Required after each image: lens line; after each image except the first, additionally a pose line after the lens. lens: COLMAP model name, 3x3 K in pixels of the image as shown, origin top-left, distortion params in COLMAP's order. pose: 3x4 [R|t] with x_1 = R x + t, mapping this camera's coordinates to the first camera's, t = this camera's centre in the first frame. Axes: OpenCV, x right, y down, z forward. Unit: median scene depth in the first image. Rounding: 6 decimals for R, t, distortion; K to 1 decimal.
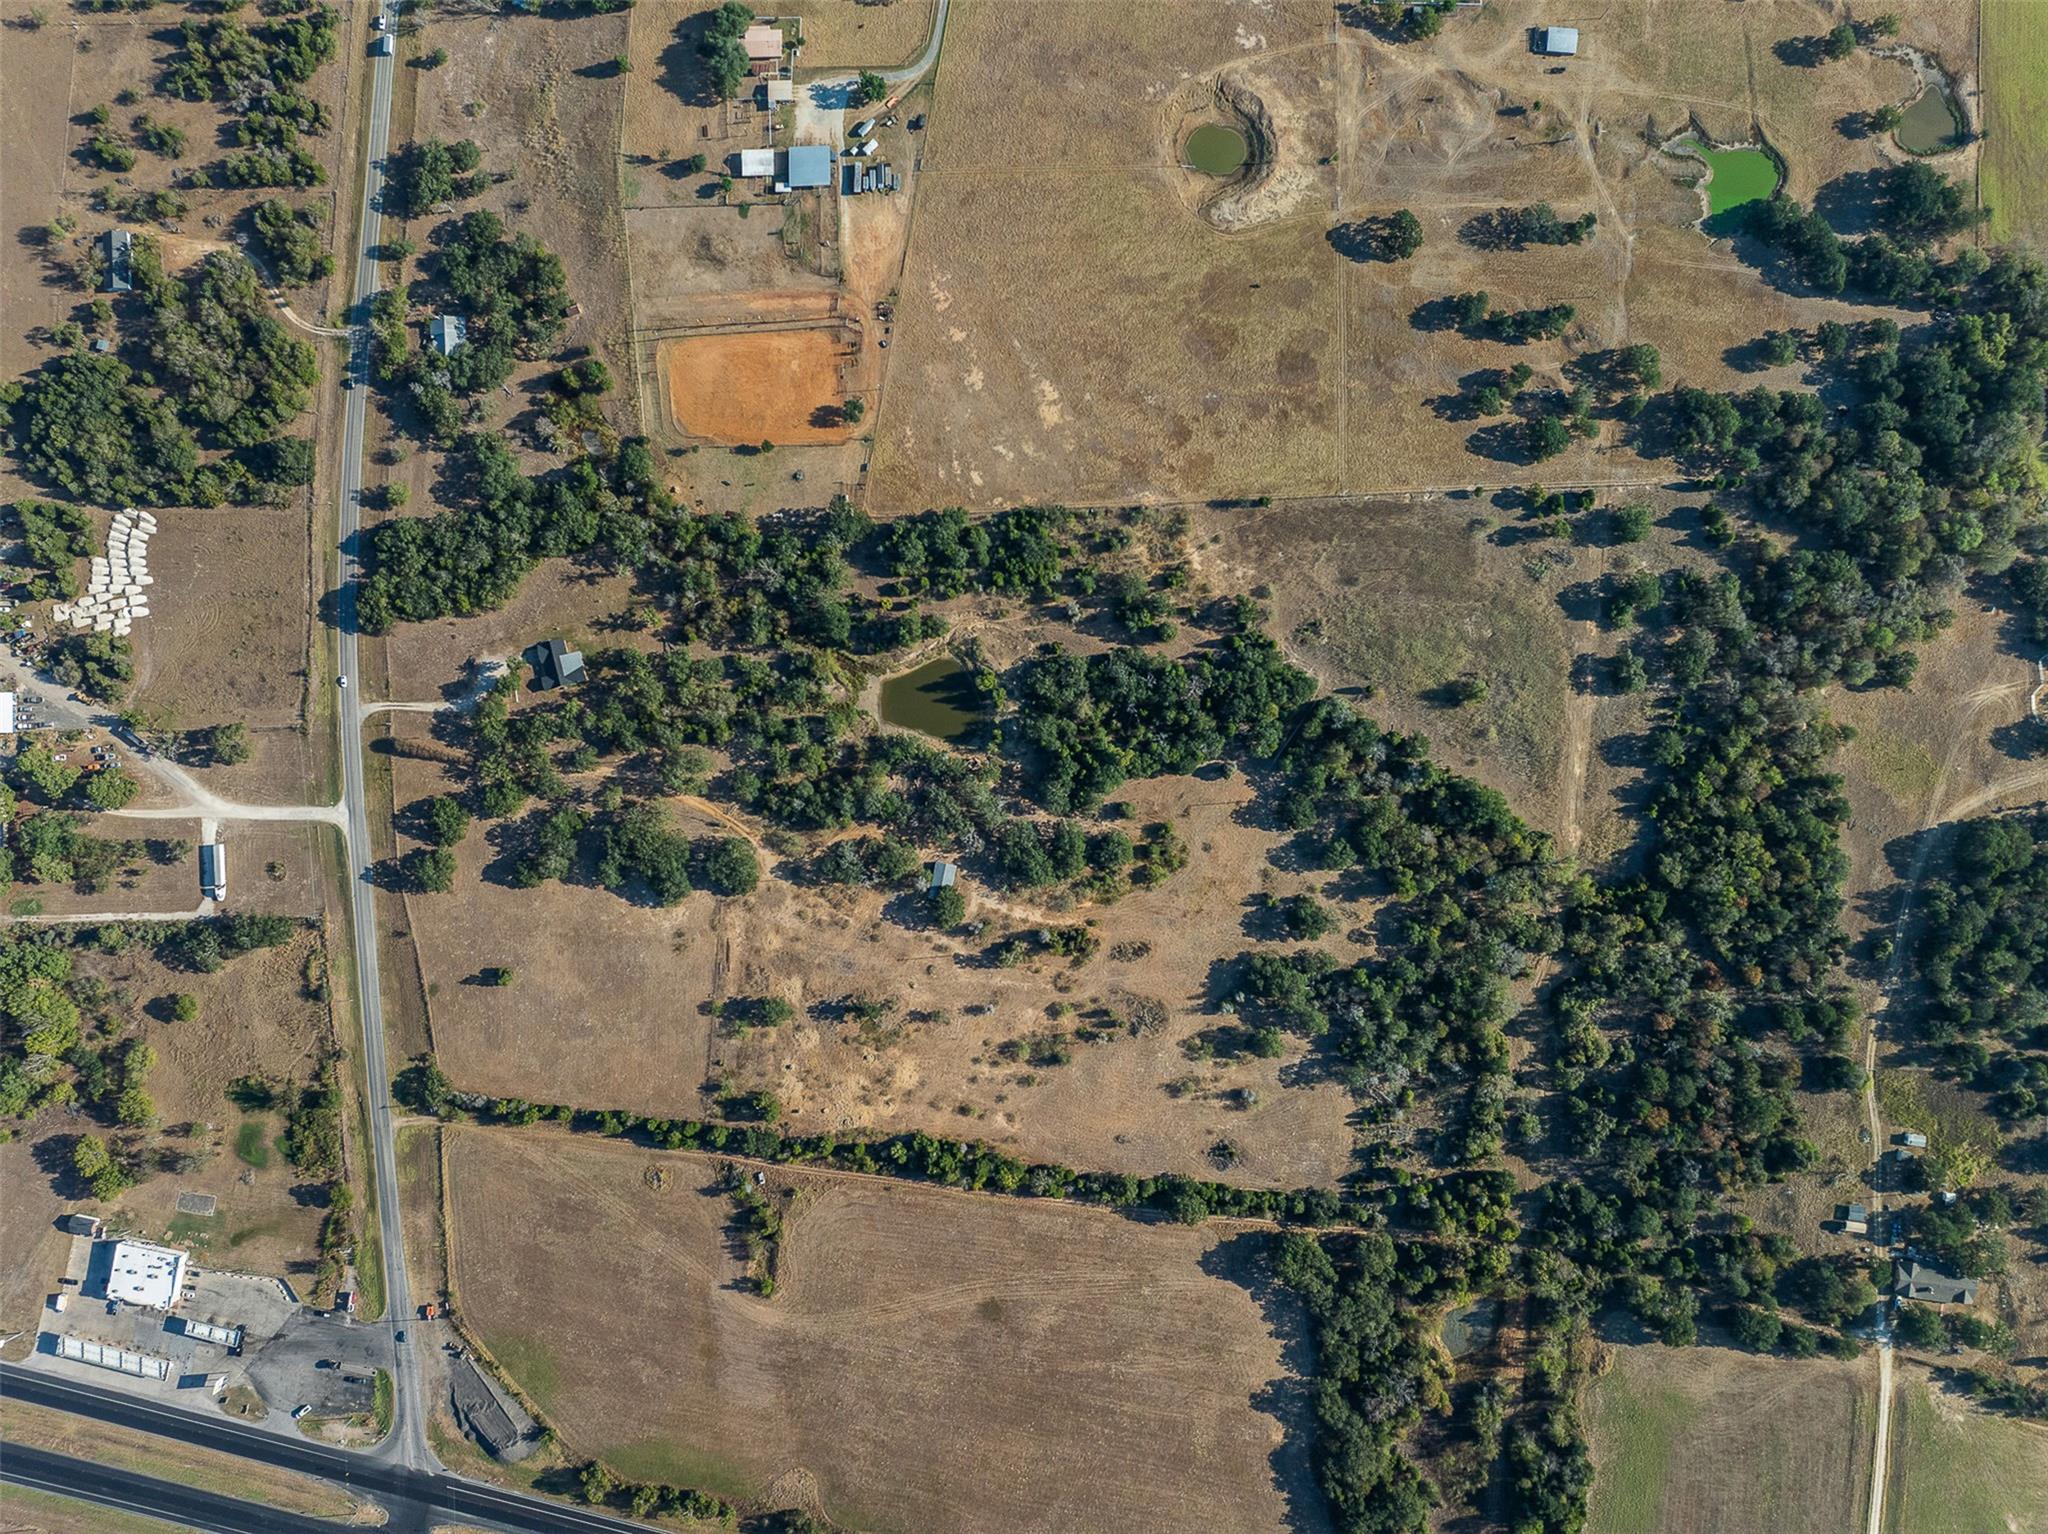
lens RADIAL K [[1438.0, 0, 1009.9], [0, 1438.0, 766.2], [0, 0, 1]] dist [-0.022176, 0.004150]
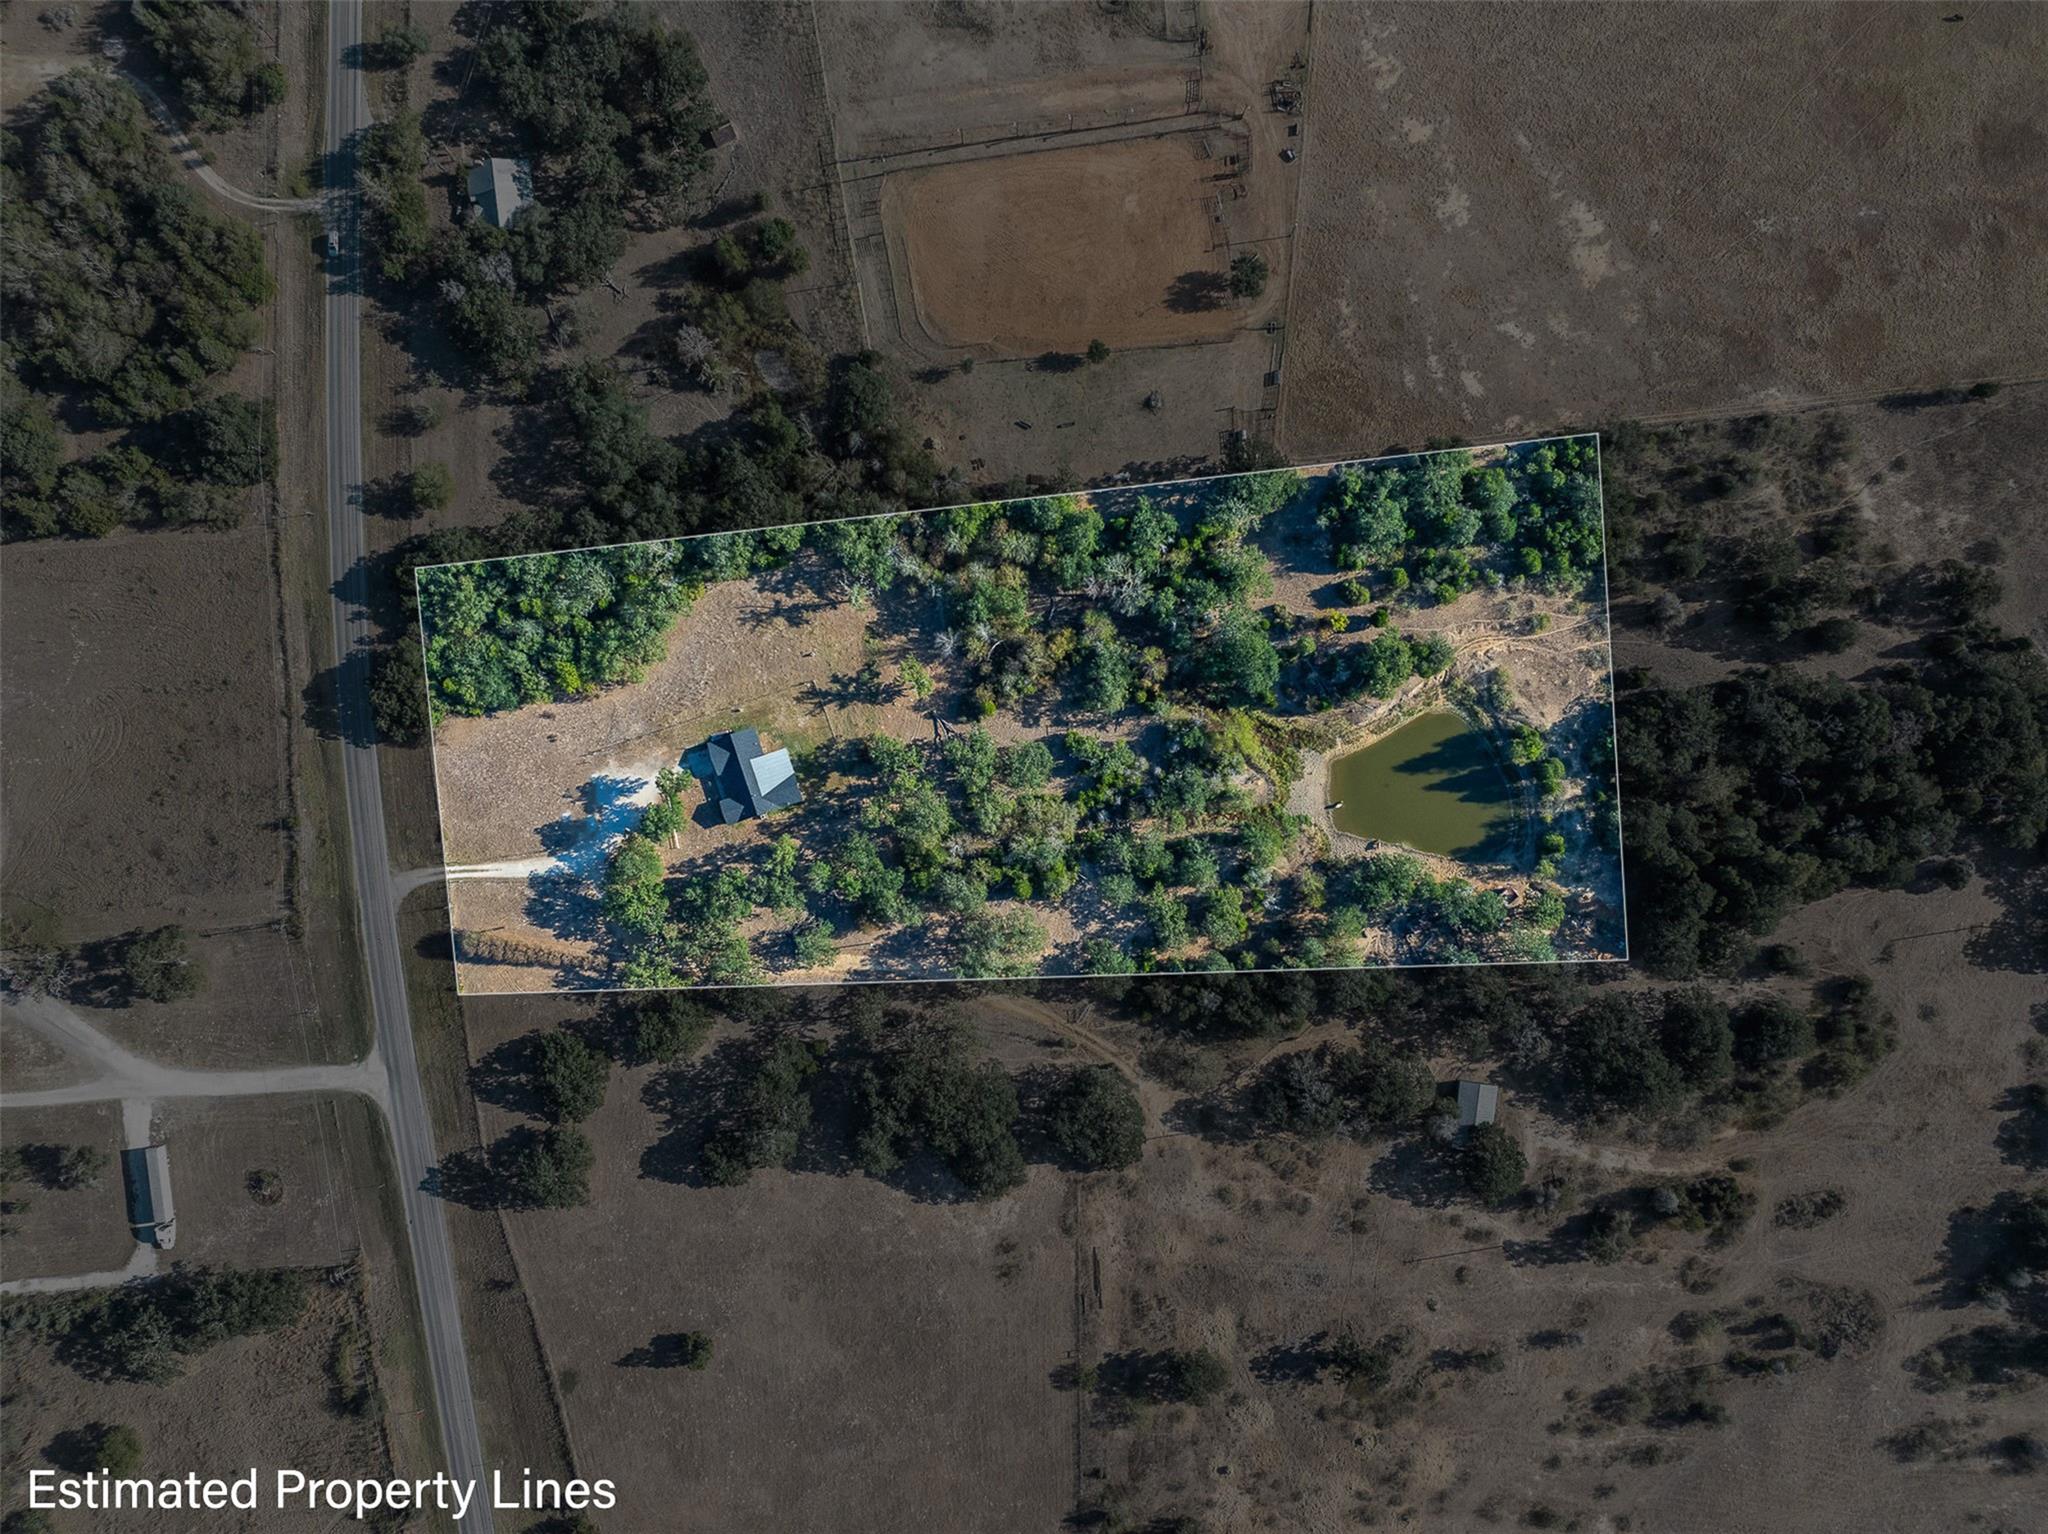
lens RADIAL K [[1438.0, 0, 1038.9], [0, 1438.0, 766.0], [0, 0, 1]] dist [-0.022176, 0.004150]
pose [[0.997159, -0.074785, 0.009023, -0.208428], [0.074743, 0.997191, 0.004921, -0.068659], [-0.009365, -0.004233, 0.999947, 0.448208]]
